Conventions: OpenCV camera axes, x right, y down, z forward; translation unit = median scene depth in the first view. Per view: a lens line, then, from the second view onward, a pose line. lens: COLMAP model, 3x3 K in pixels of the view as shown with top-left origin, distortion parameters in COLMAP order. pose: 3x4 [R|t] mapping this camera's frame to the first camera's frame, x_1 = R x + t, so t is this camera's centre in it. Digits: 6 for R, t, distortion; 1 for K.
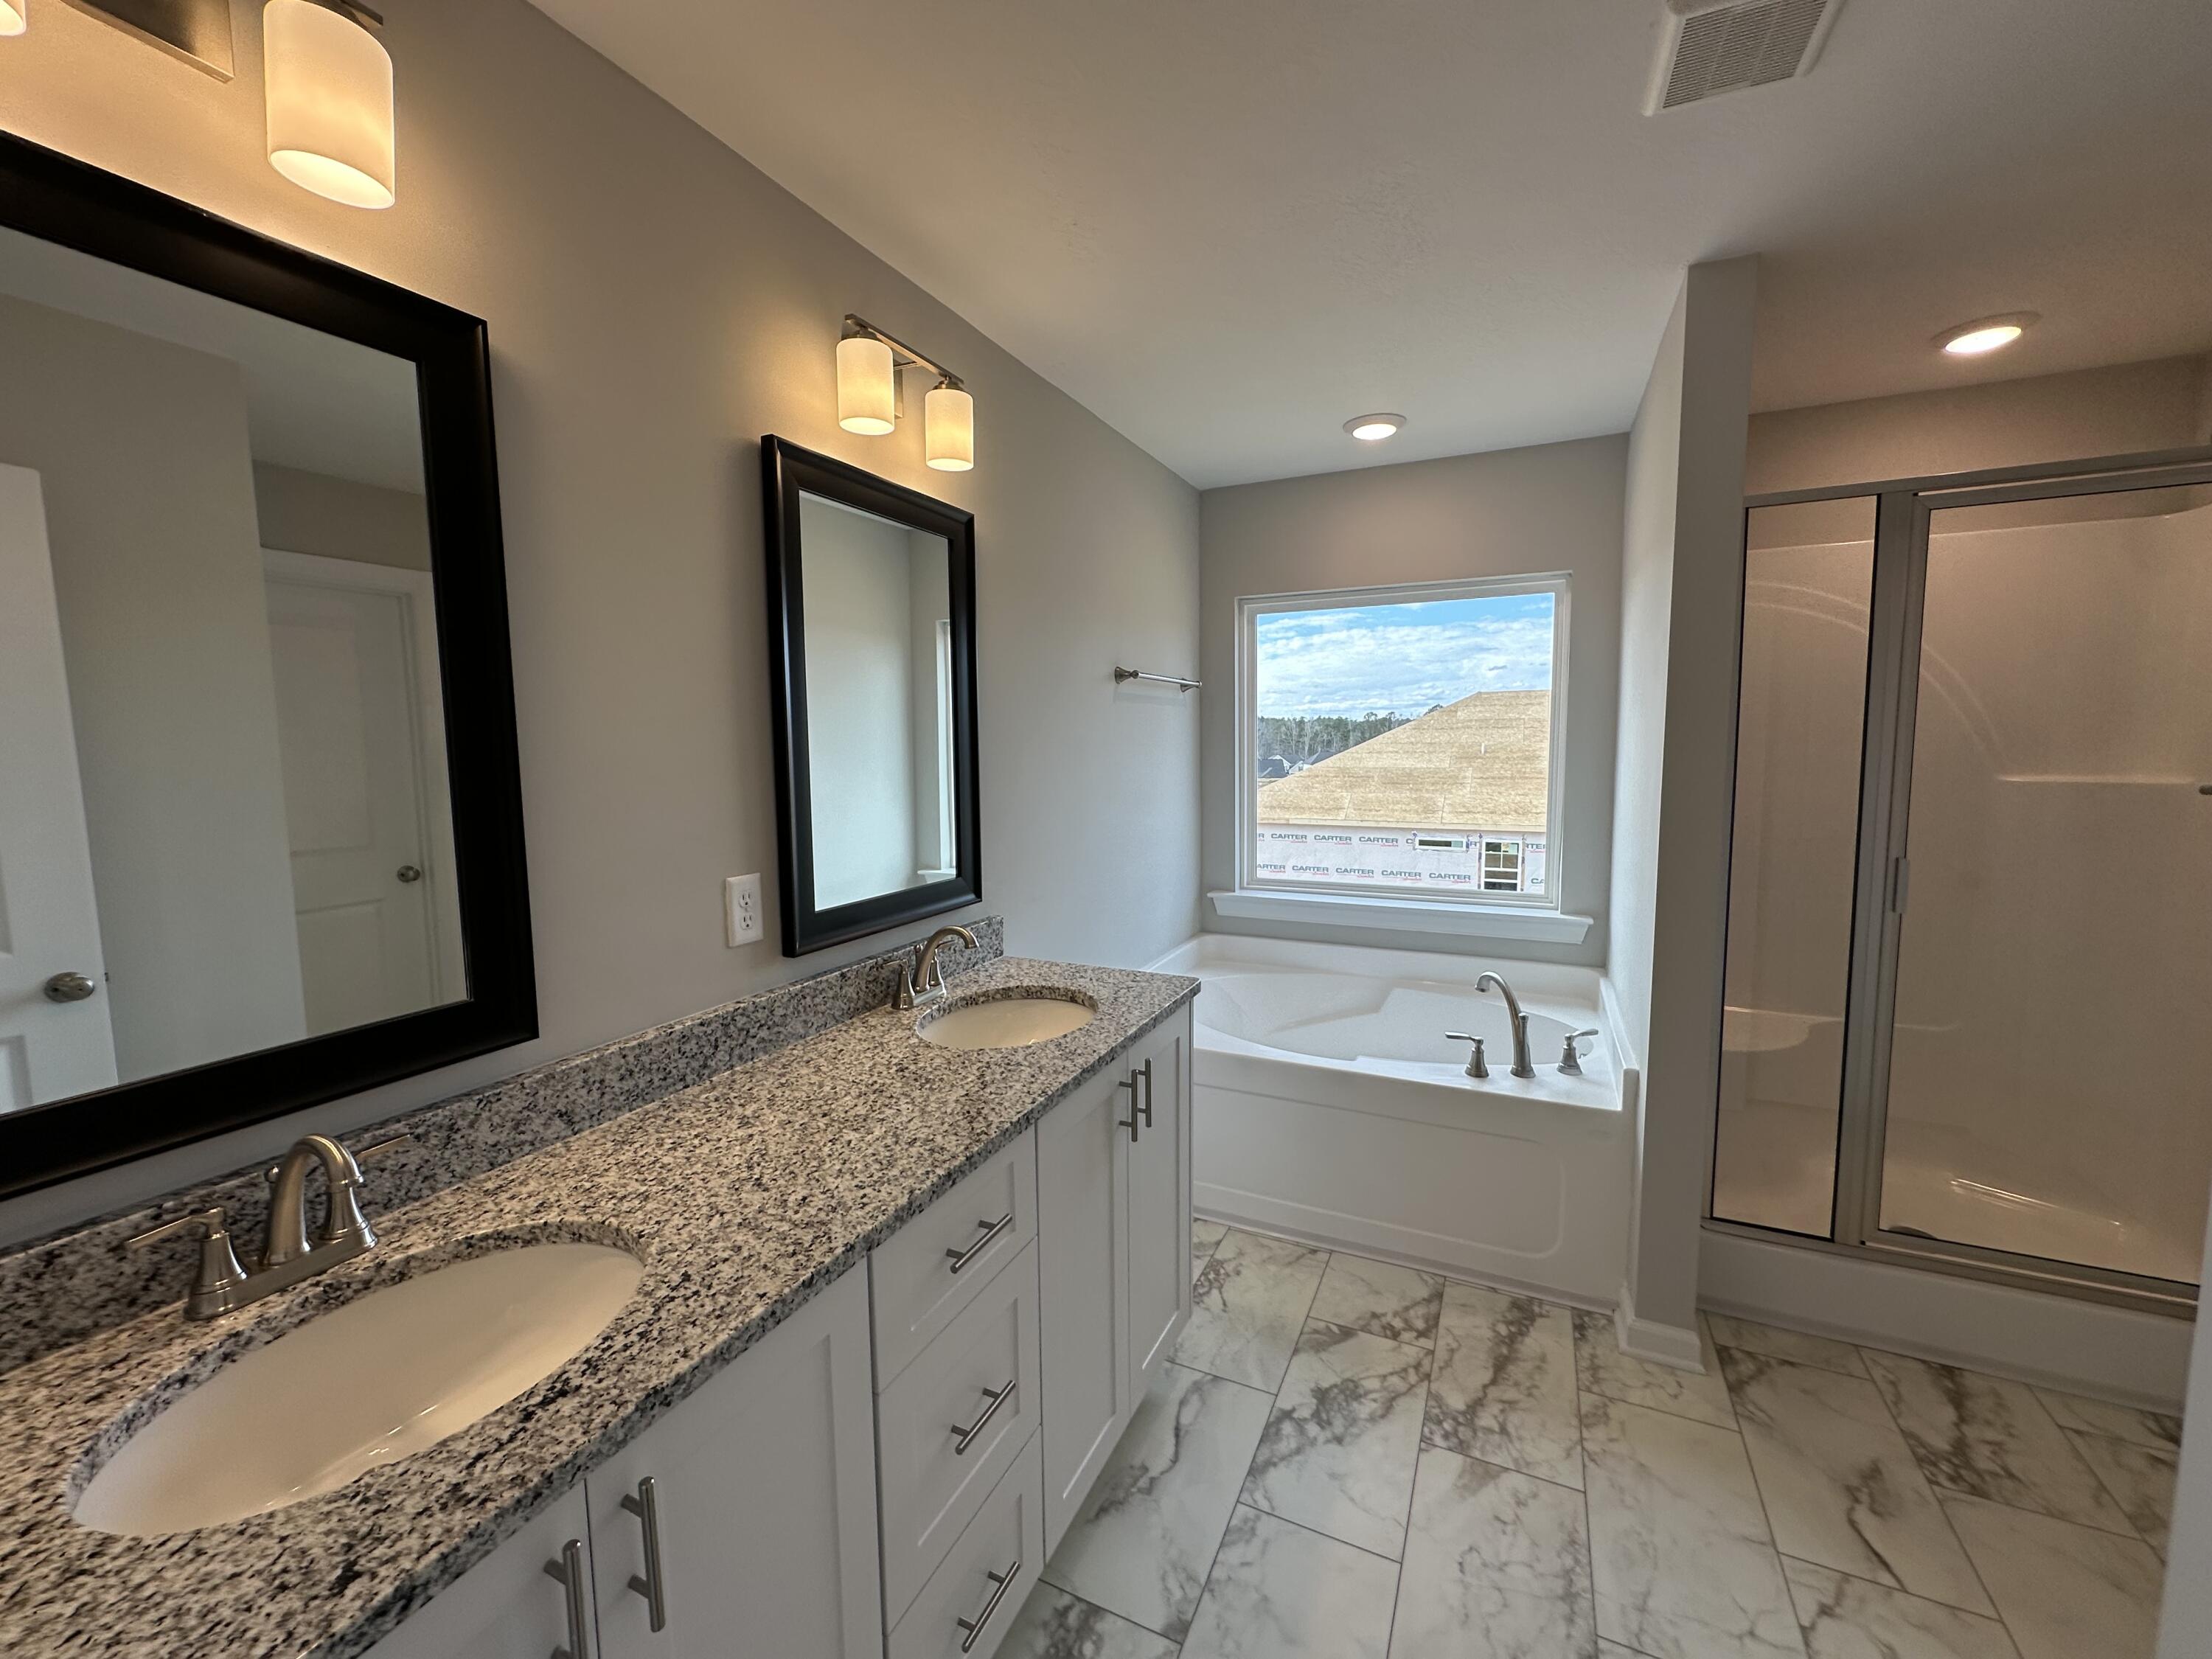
lens RADIAL K [[880.7, 0, 1107.9], [0, 880.7, 828.1], [0, 0, 1]] dist [-0.002952, 0.000253]
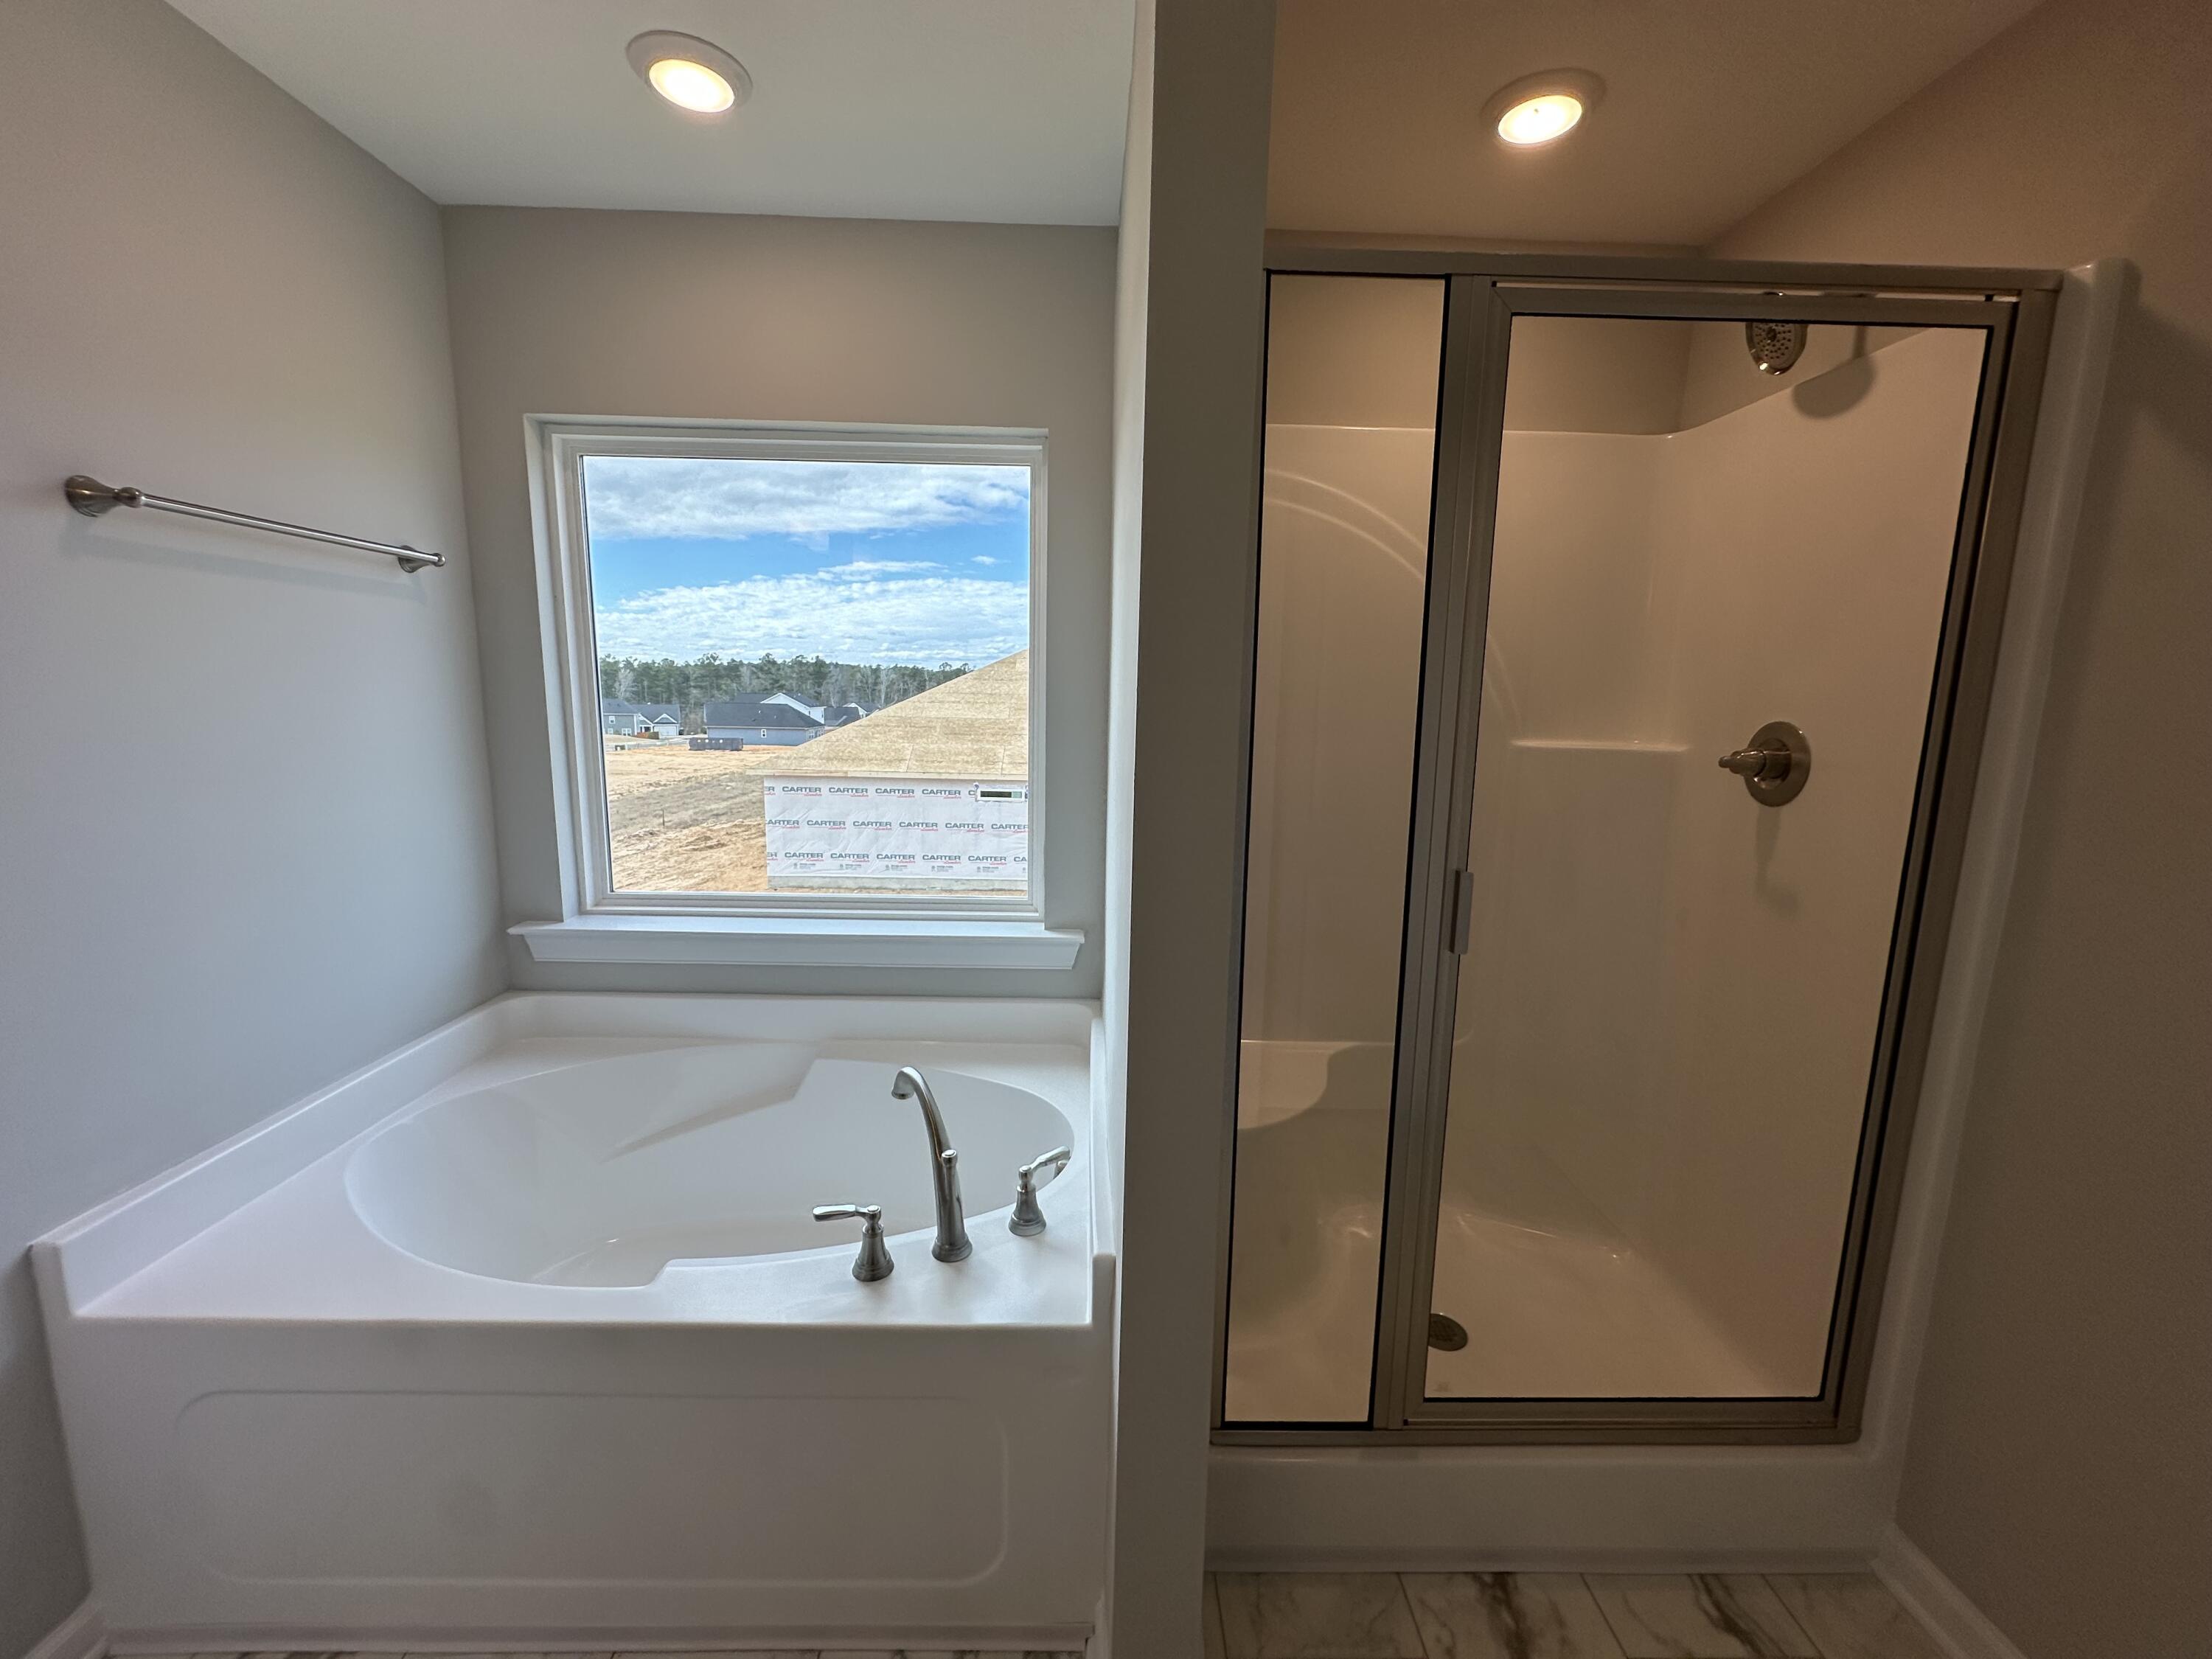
lens RADIAL K [[880.7, 0, 1100.7], [0, 880.7, 835.9], [0, 0, 1]] dist [-0.002952, 0.000253]
pose [[0.896022, -0.043388, 0.441885, 0.319429], [0.014036, 0.997485, 0.069480, -0.034577], [-0.443788, -0.056053, 0.894377, 0.457467]]
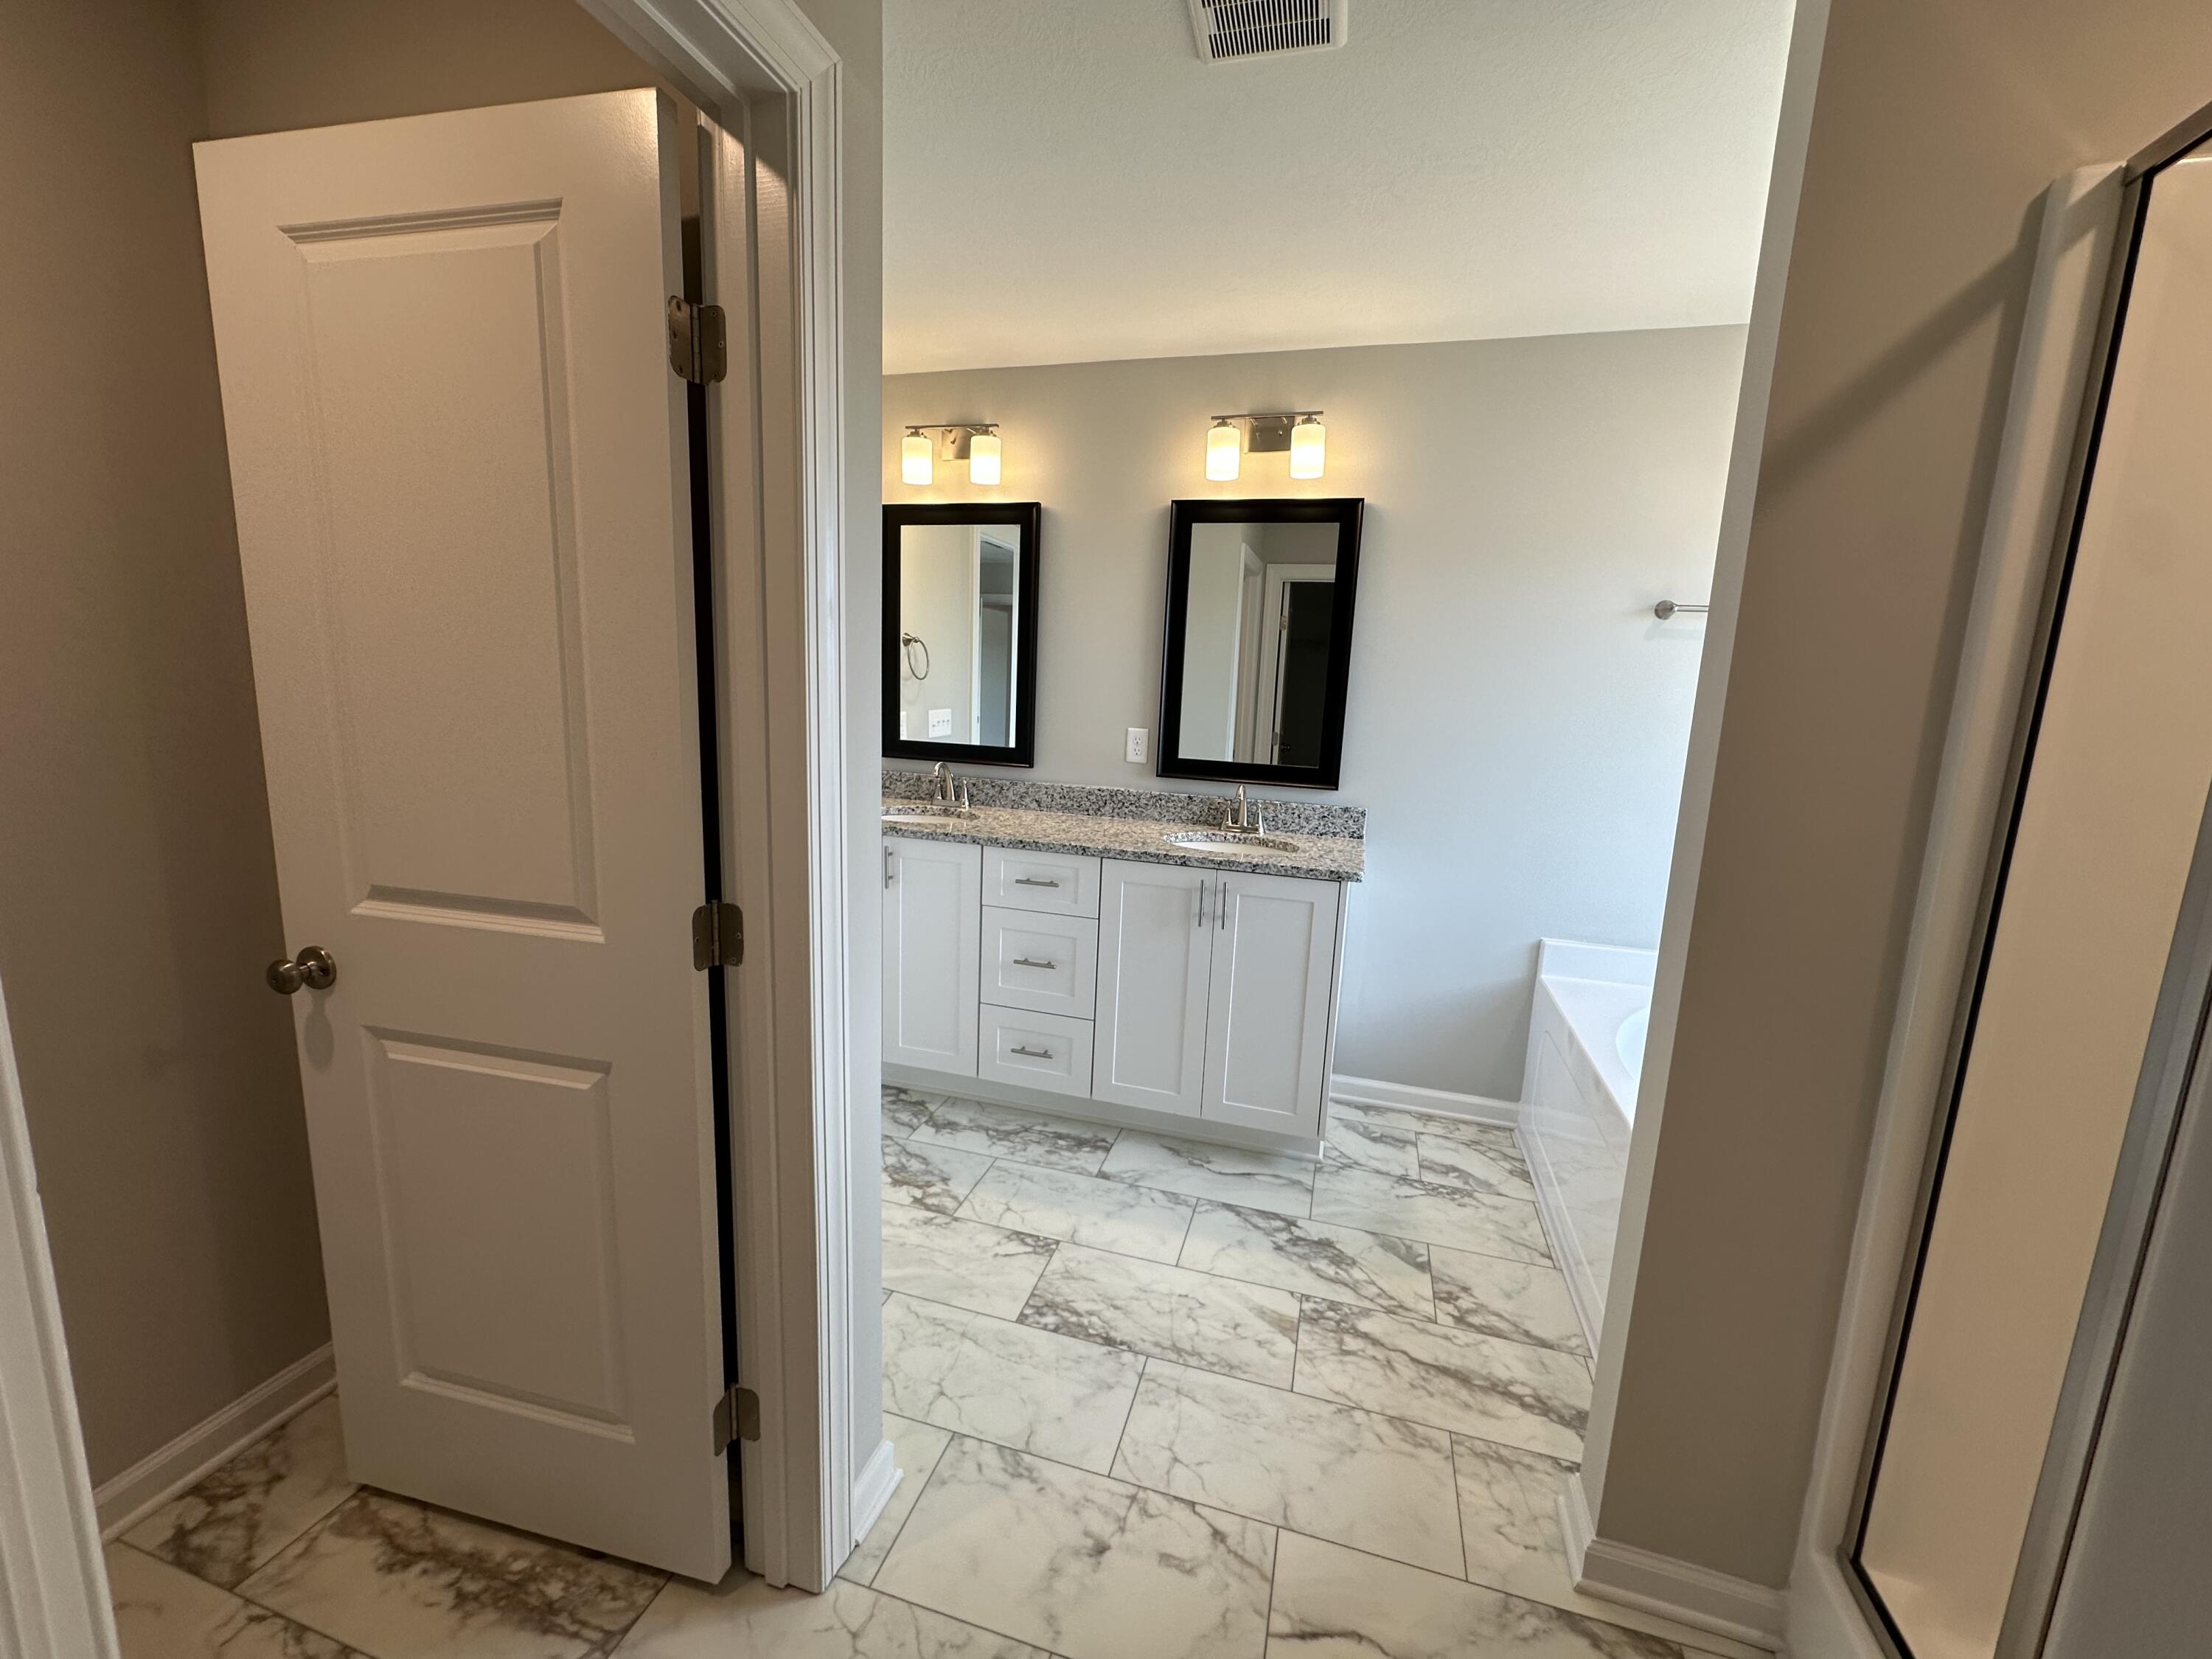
lens RADIAL K [[880.7, 0, 1108.2], [0, 880.7, 836.2], [0, 0, 1]] dist [-0.002952, 0.000253]
pose [[0.164257, 0.195206, -0.966910, 1.004894], [-0.142884, 0.974594, 0.172484, -0.027670], [0.976014, 0.109824, 0.187975, 0.372775]]
